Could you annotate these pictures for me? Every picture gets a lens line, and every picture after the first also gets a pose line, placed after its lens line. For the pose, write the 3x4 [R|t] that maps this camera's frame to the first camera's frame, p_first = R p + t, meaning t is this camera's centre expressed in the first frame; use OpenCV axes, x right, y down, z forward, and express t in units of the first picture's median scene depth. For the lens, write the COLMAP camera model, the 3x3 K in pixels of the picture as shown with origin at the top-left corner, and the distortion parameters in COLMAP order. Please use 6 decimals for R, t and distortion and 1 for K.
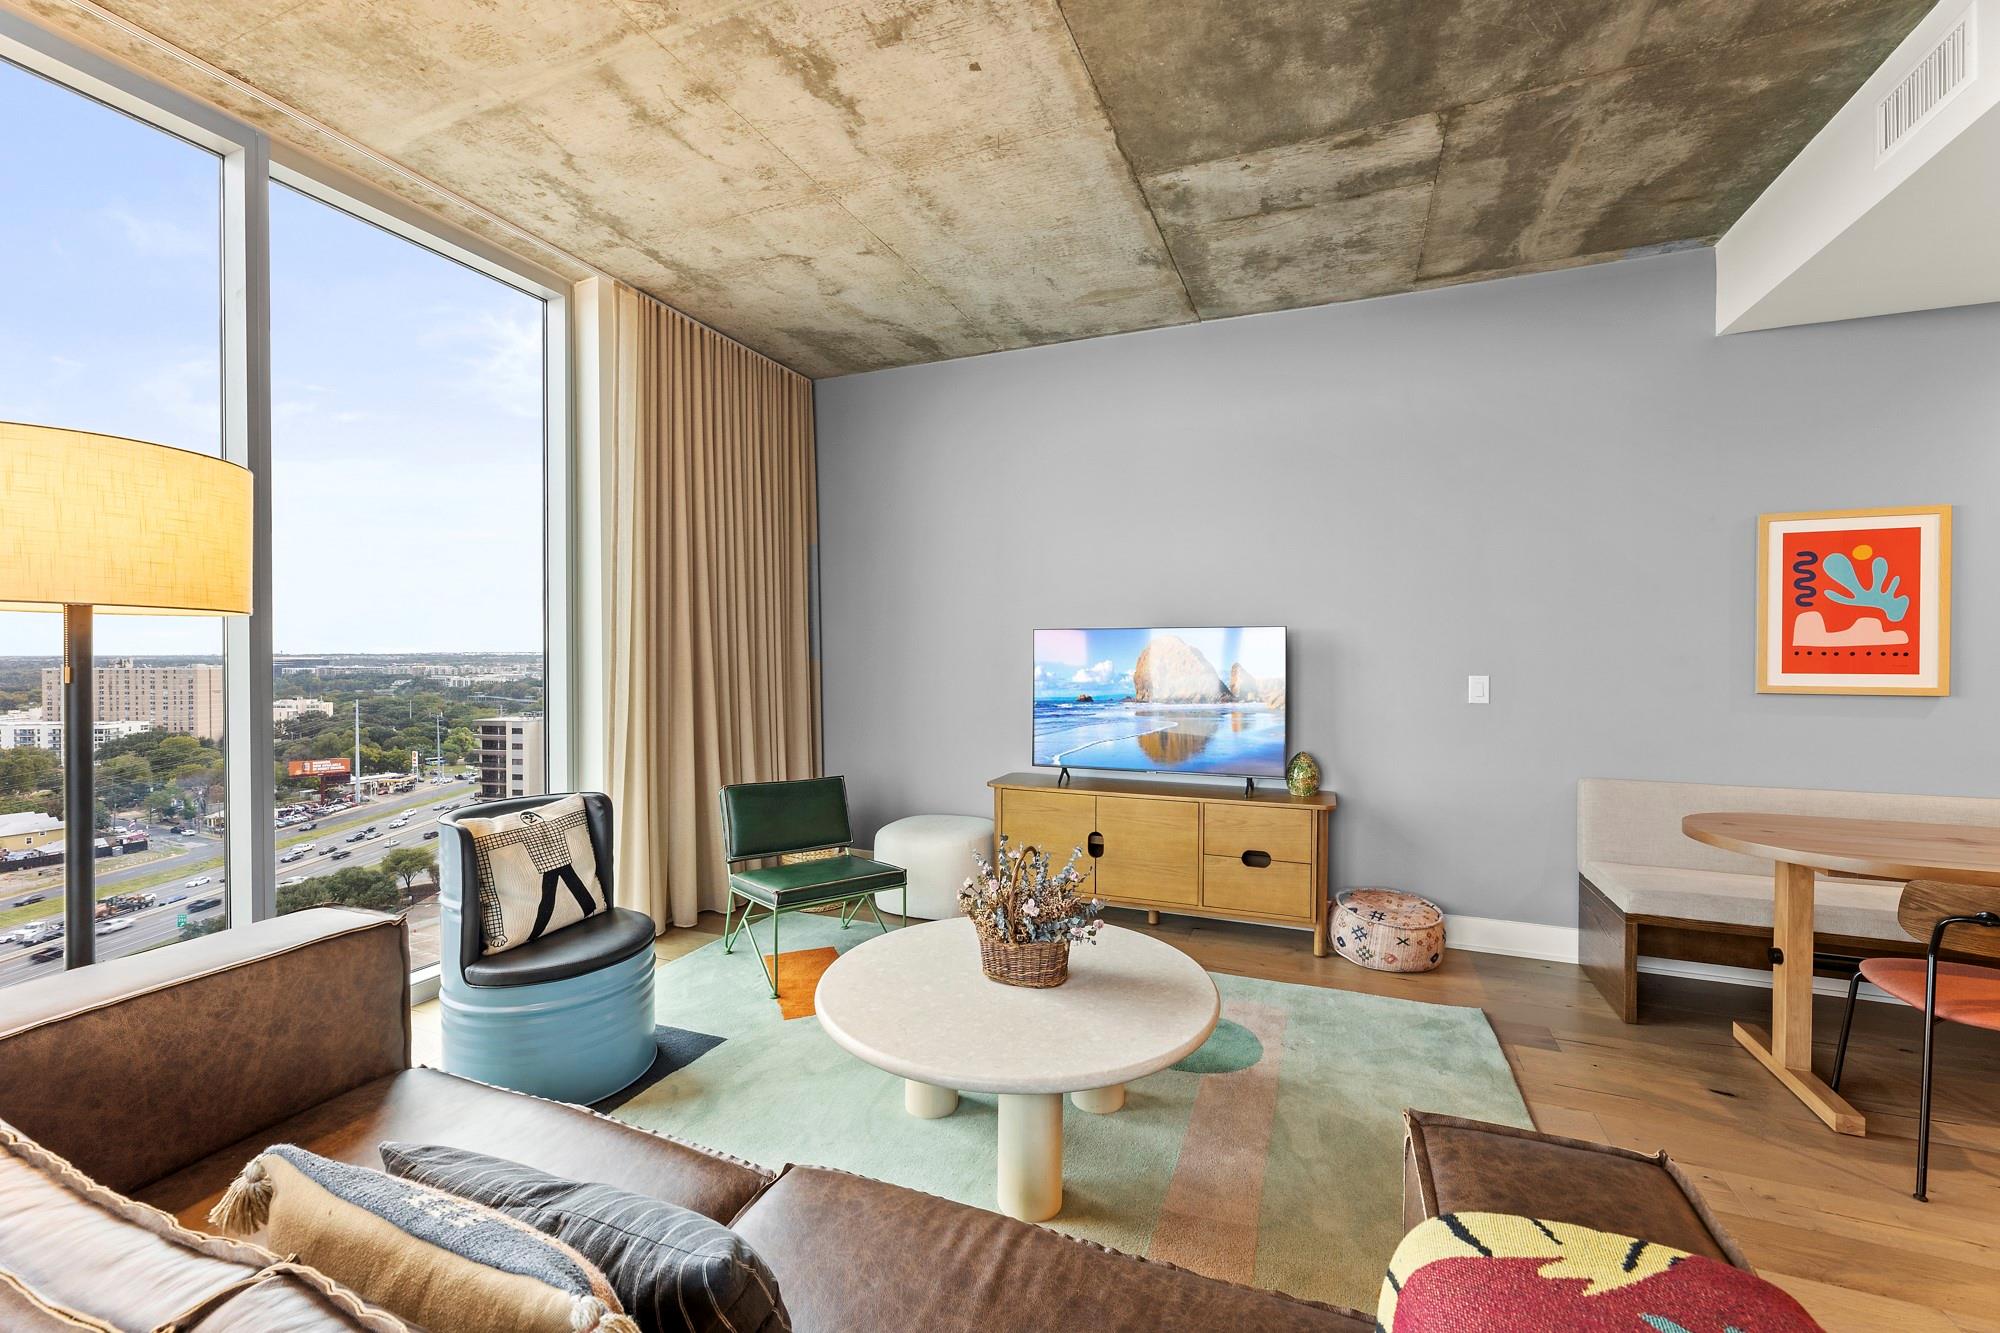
lens RADIAL K [[810.2, 0, 1008.5], [0, 810.2, 664.5], [0, 0, 1]] dist [0.000391, 0.000544]
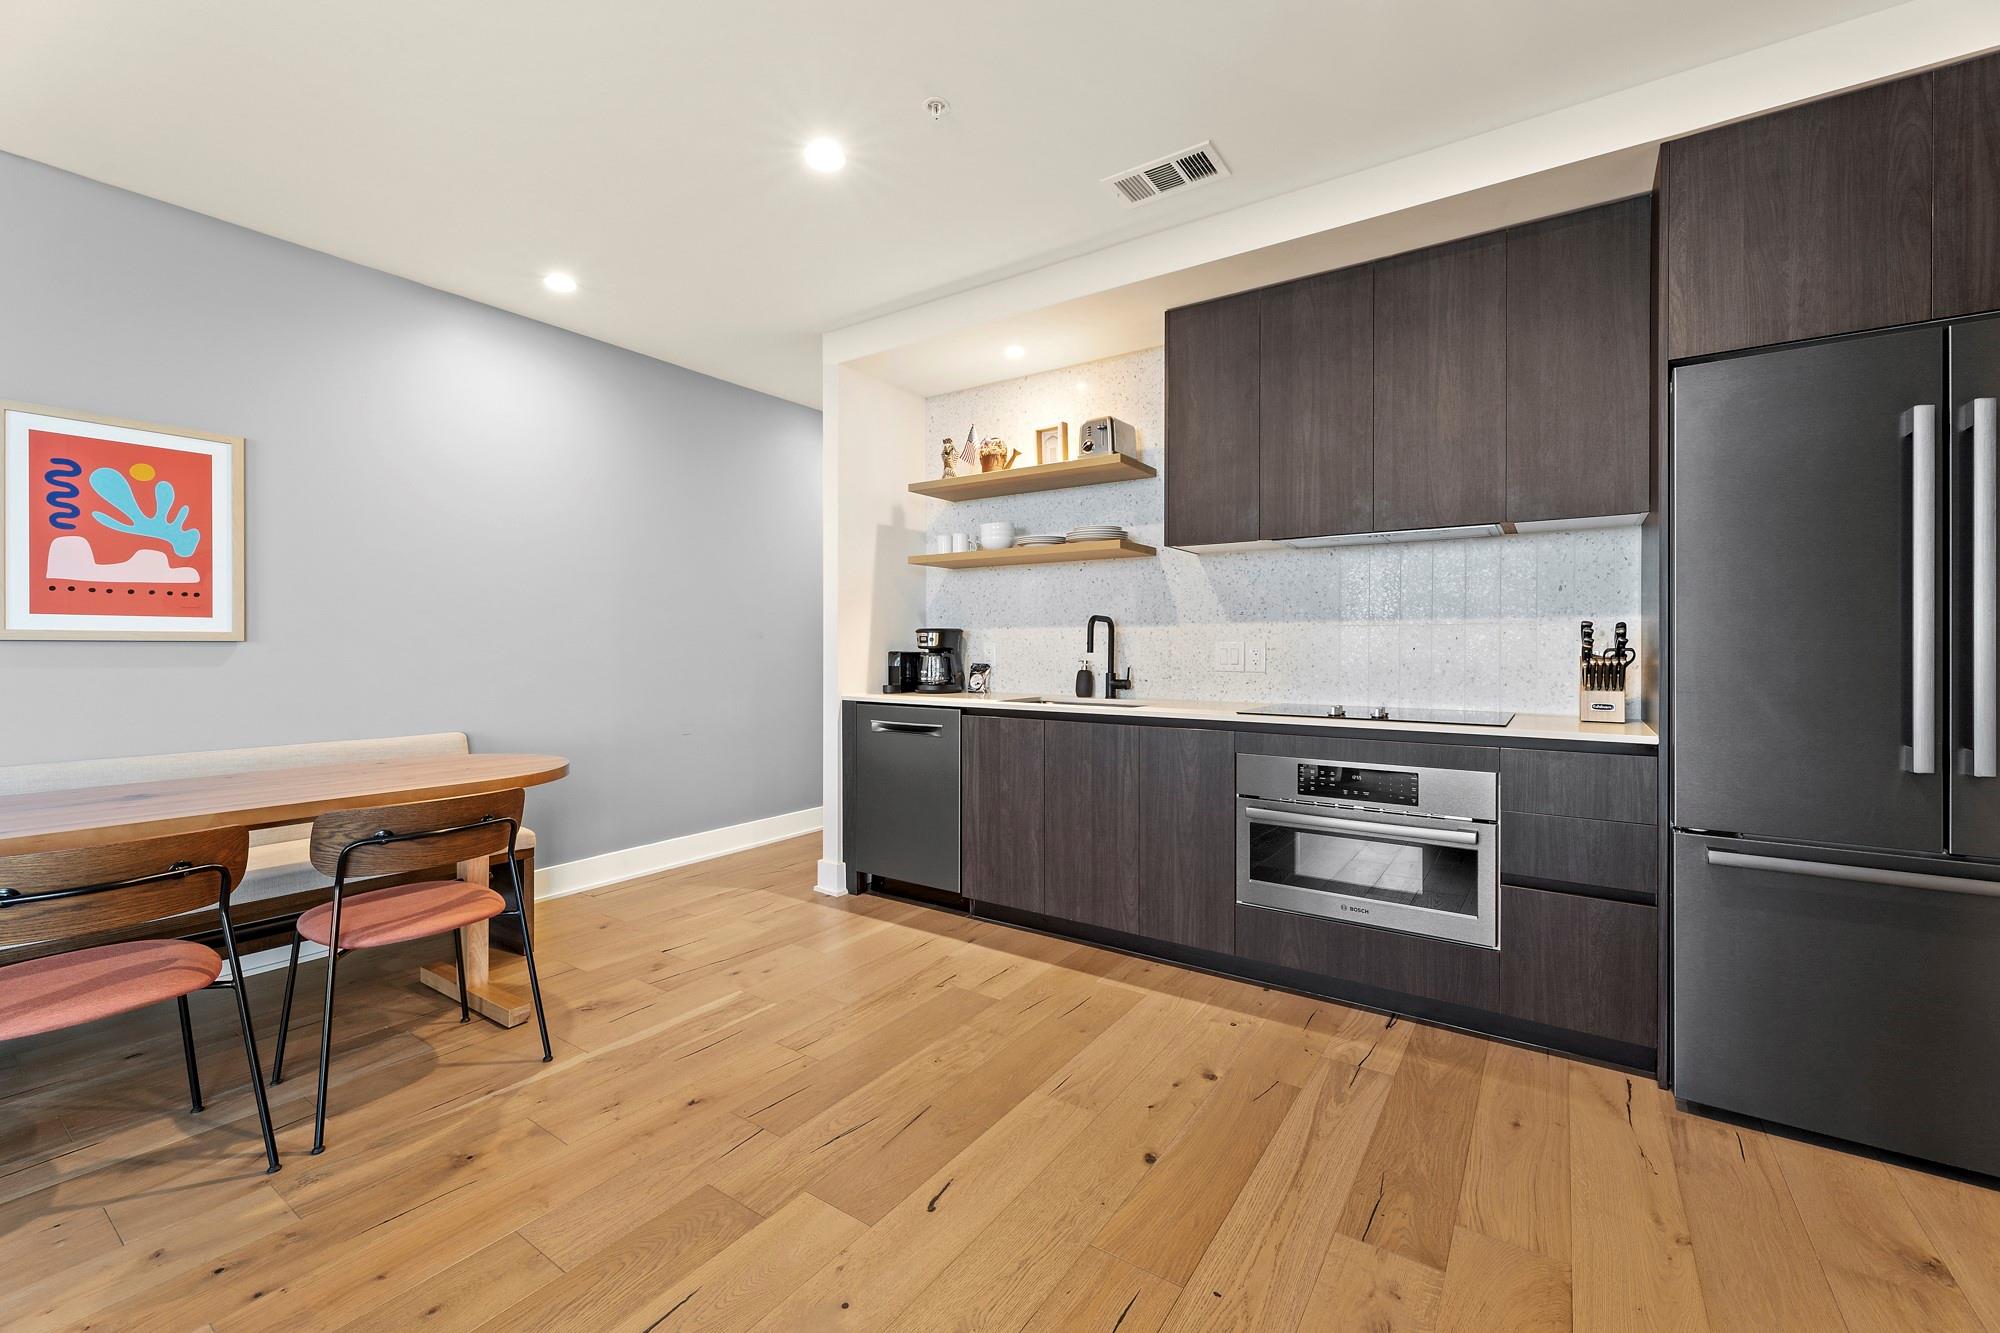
lens RADIAL K [[810.2, 0, 1006.0], [0, 810.2, 644.9], [0, 0, 1]] dist [0.000391, 0.000544]
pose [[0.212792, 0.001463, 0.977096, 0.413082], [0.011263, 0.999929, -0.003950, 0.054955], [-0.977033, 0.011846, 0.212761, -0.058499]]
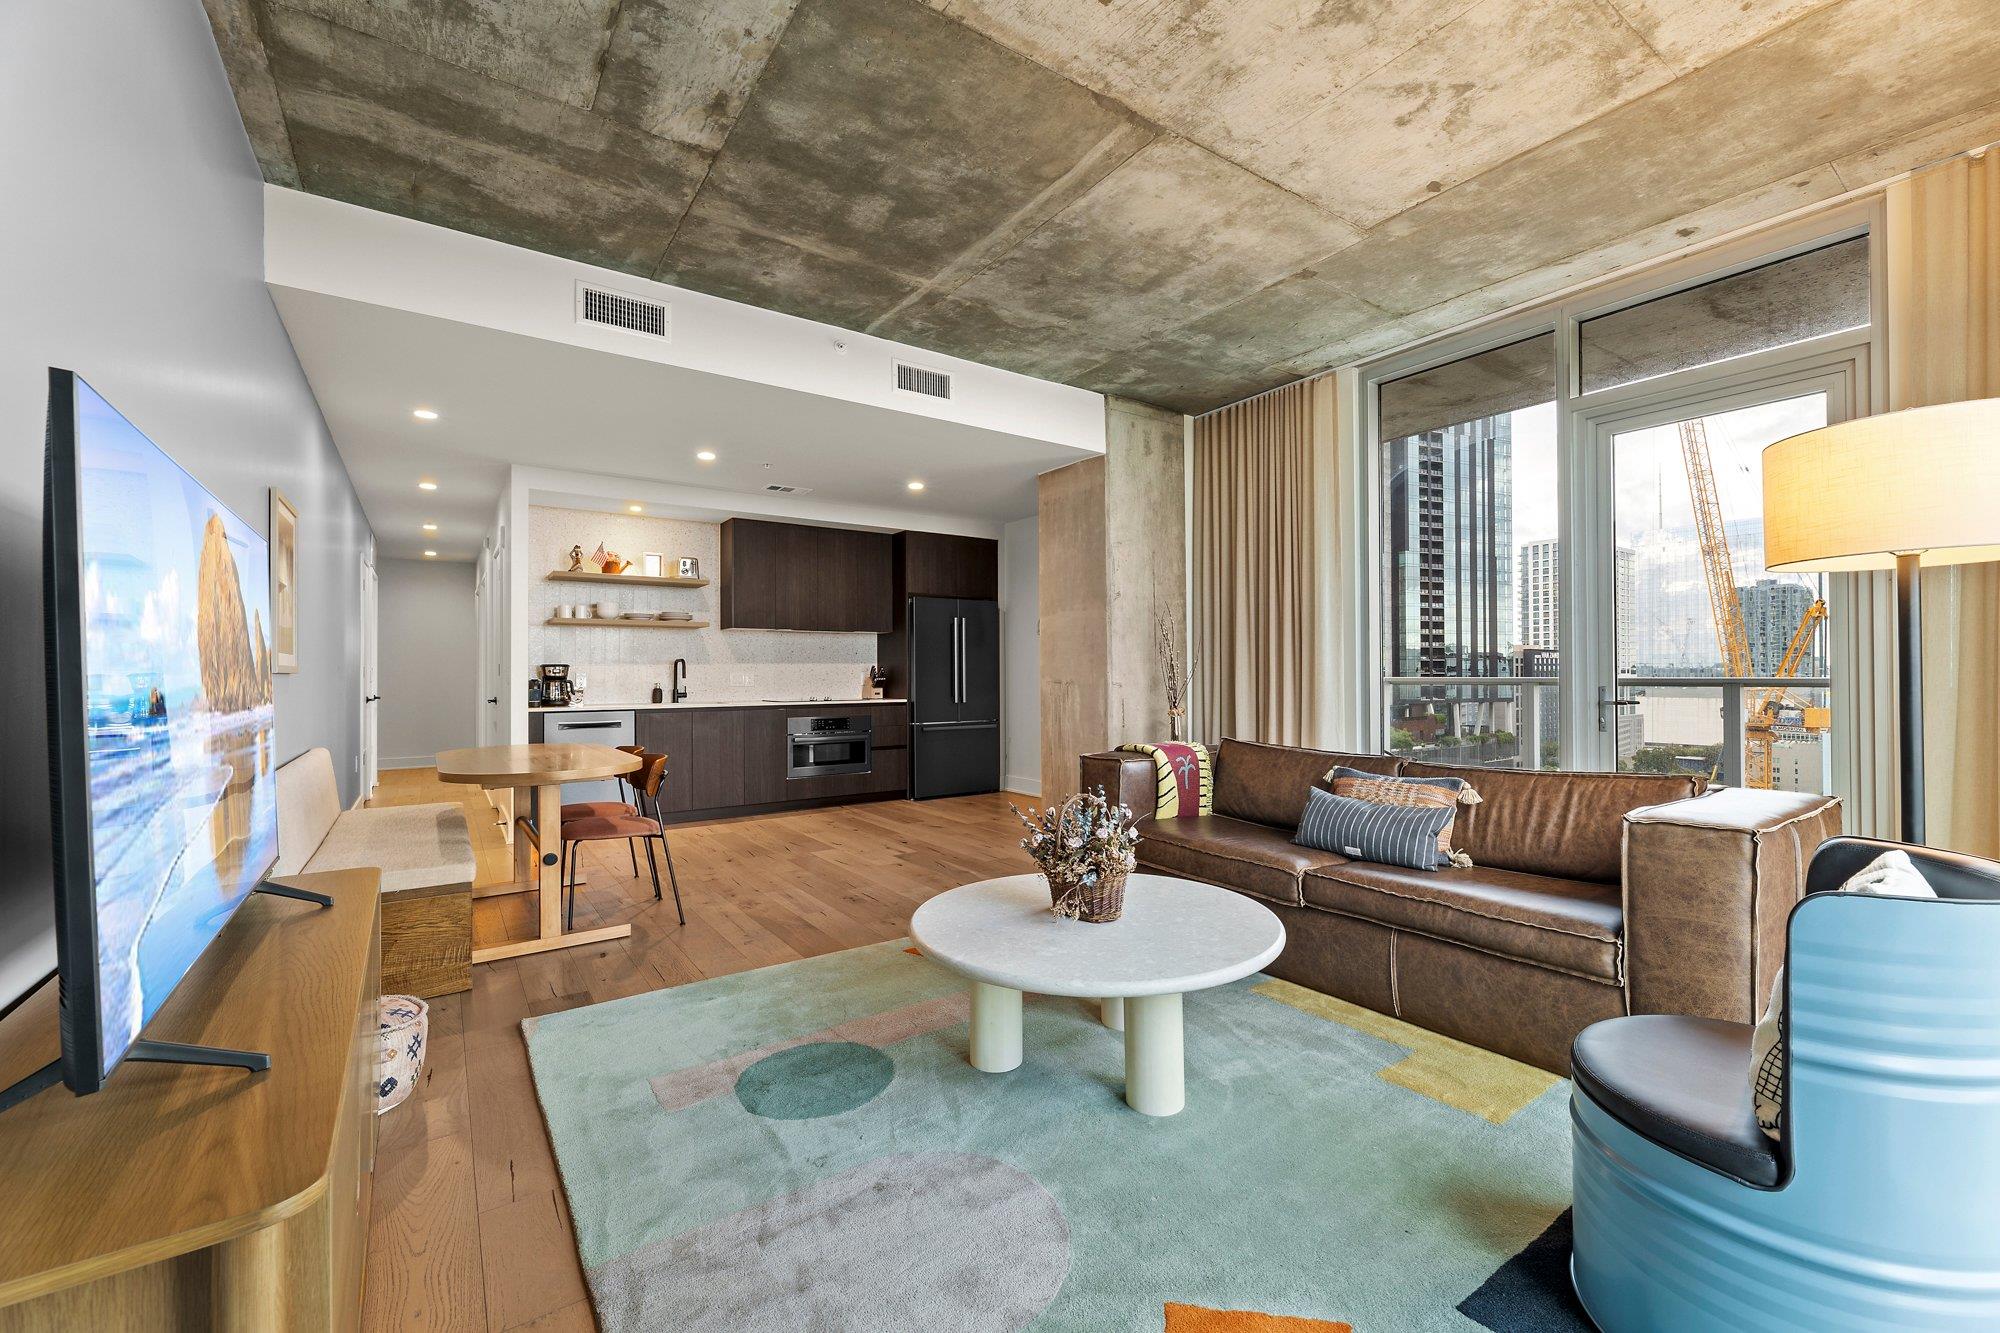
lens RADIAL K [[810.2, 0, 1005.7], [0, 810.2, 662.7], [0, 0, 1]] dist [0.000391, 0.000544]
pose [[-0.840212, 0.010978, 0.542147, -0.331668], [0.011617, 0.999930, -0.002244, 0.036385], [-0.542134, 0.004413, -0.840281, 1.373392]]
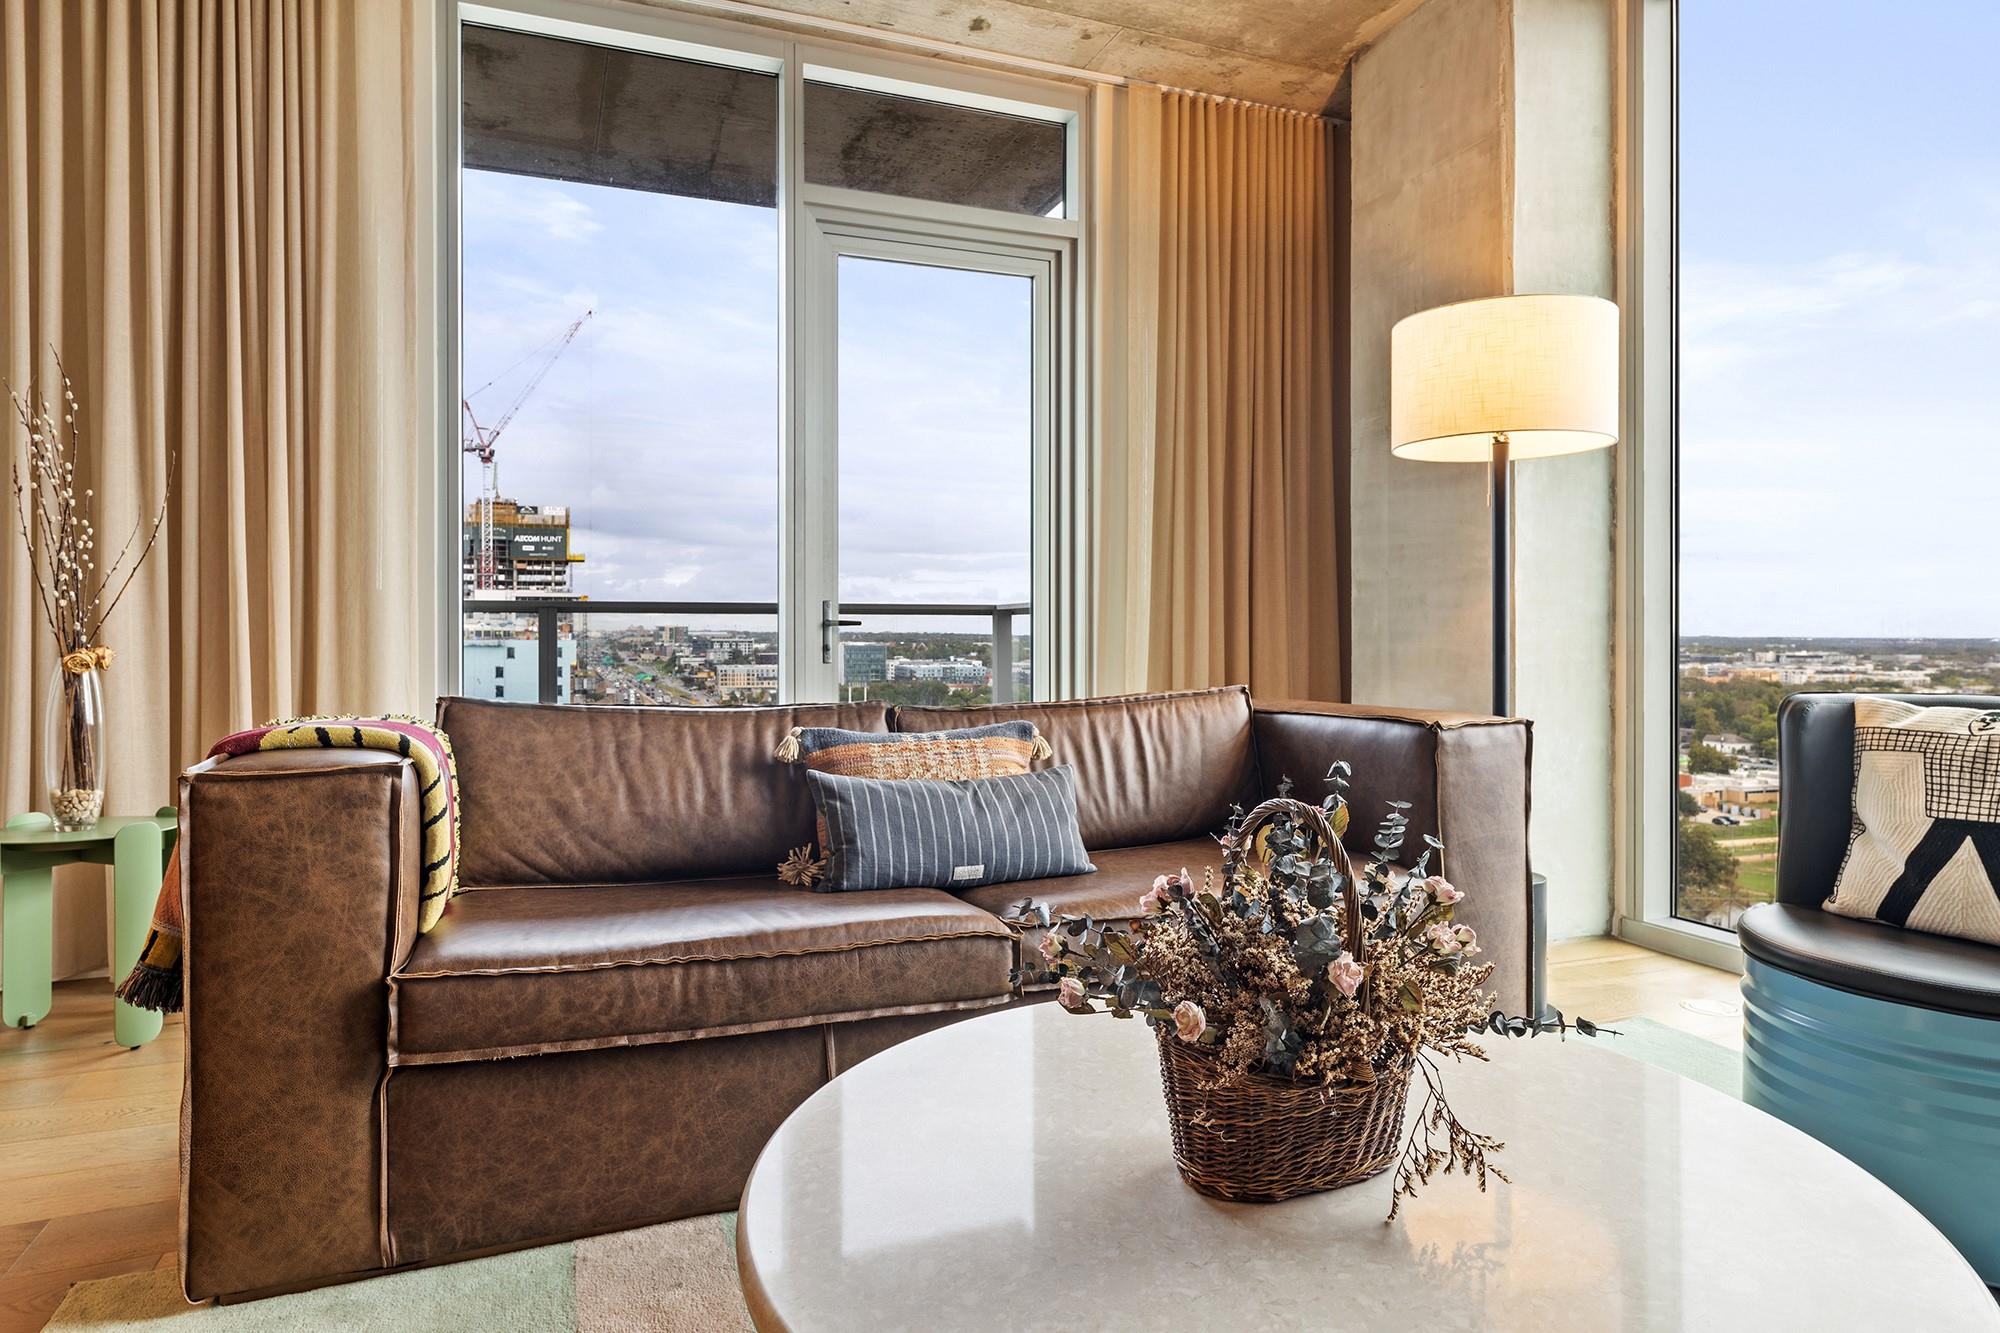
lens RADIAL K [[1167.7, 0, 1006.6], [0, 1167.7, 641.8], [0, 0, 1]] dist [-0.004593, 0.004159]
pose [[-0.730477, 0.002773, -0.682932, 0.316886], [-0.010167, 0.999837, 0.014935, 0.106948], [0.682862, 0.017852, -0.730329, 0.903312]]
